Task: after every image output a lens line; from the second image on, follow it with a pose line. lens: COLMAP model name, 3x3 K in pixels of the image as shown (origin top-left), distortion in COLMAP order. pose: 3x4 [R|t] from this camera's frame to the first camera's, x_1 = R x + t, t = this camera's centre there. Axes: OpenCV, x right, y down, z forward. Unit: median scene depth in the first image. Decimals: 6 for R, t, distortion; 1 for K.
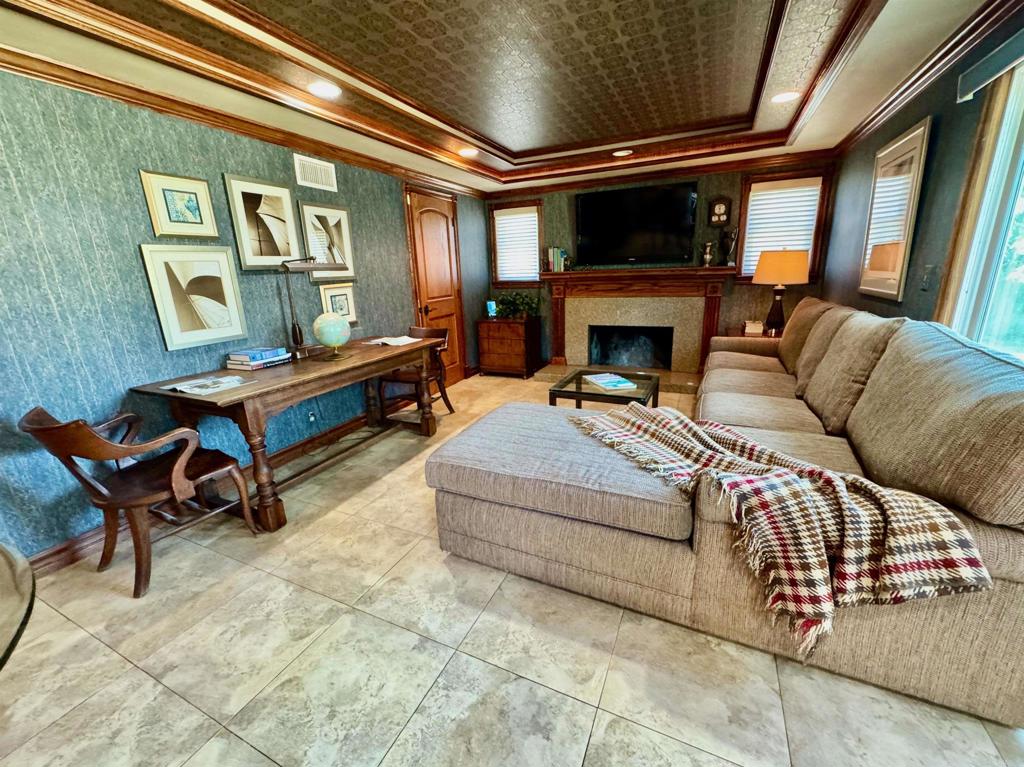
lens RADIAL K [[412.2, 0, 511.7], [0, 412.2, 384.8], [0, 0, 1]] dist [-0.005082, 0.000872]
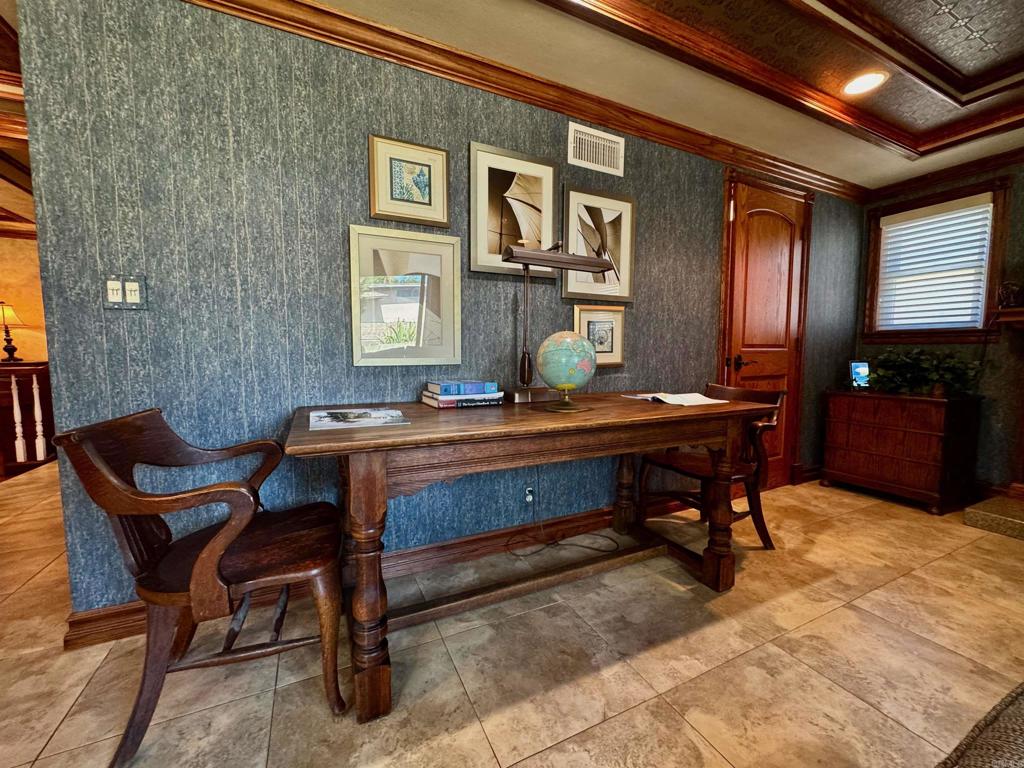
lens RADIAL K [[412.2, 0, 511.7], [0, 412.2, 383.5], [0, 0, 1]] dist [-0.005082, 0.000872]
pose [[0.775655, 0.086465, -0.625206, -0.110204], [-0.197889, 0.973941, -0.110815, -0.018639], [0.599332, 0.209675, 0.772553, 0.437462]]
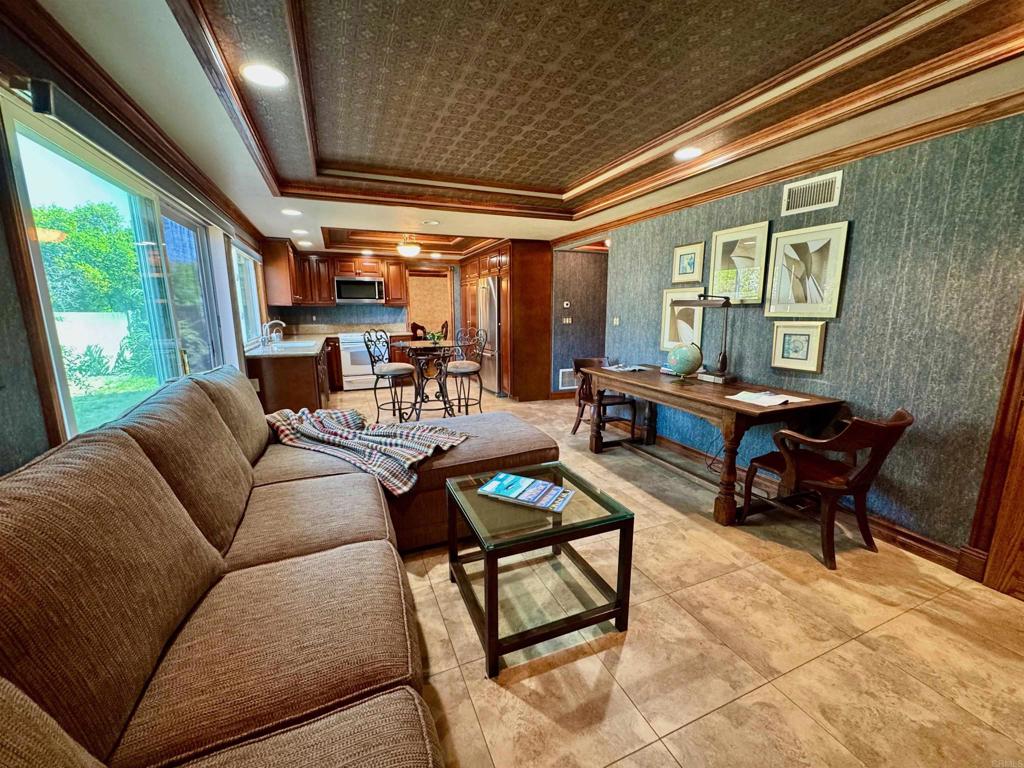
lens RADIAL K [[412.2, 0, 511.4], [0, 412.2, 391.1], [0, 0, 1]] dist [-0.005082, 0.000872]
pose [[-0.670326, 0.183995, -0.718894, 0.612790], [-0.171722, 0.904015, 0.391496, -0.356383], [0.721924, 0.385880, -0.574389, 1.155924]]
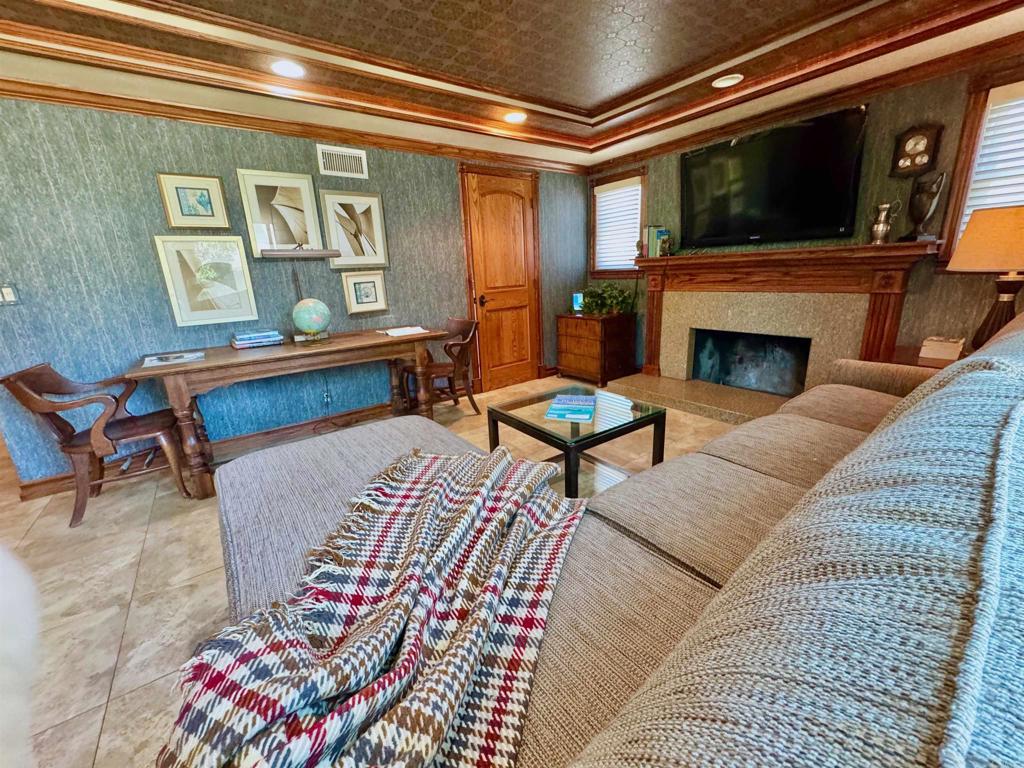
lens RADIAL K [[412.2, 0, 510.7], [0, 412.2, 383.9], [0, 0, 1]] dist [-0.005082, 0.000872]
pose [[0.880655, 0.123366, -0.457414, 0.405906], [-0.116376, 0.992250, 0.043555, -0.059108], [0.459242, 0.014875, 0.888187, 0.284766]]
